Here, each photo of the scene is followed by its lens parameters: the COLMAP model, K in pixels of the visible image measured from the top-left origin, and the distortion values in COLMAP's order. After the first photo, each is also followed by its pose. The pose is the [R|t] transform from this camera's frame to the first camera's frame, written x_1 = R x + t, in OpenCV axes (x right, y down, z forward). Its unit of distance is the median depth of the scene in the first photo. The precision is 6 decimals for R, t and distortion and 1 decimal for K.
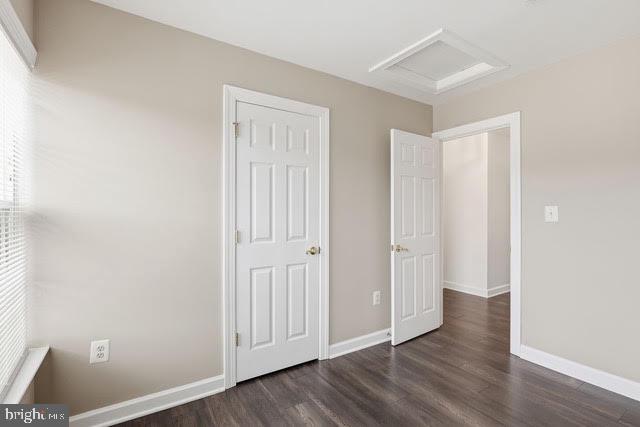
lens RADIAL K [[310.0, 0, 320.0], [0, 310.0, 213.5], [0, 0, 1]] dist [-0.000381, -0.000064]
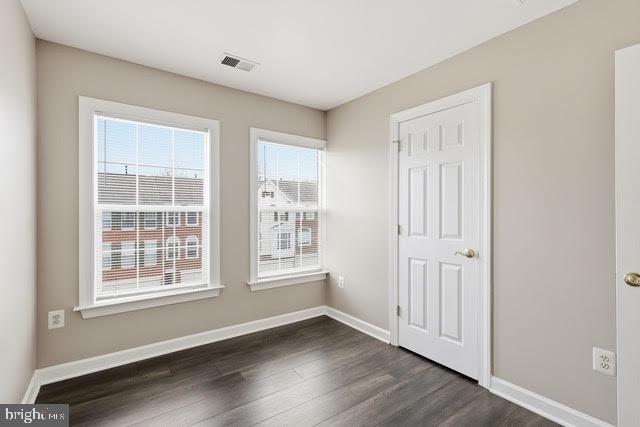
lens RADIAL K [[306.5, 0, 318.7], [0, 306.5, 210.3], [0, 0, 1]] dist [0.003216, -0.000171]
pose [[0.041266, -0.006076, -0.999130, 0.929740], [-0.000555, 0.999981, -0.006104, 0.002622], [0.999148, 0.000807, 0.041261, 0.592289]]
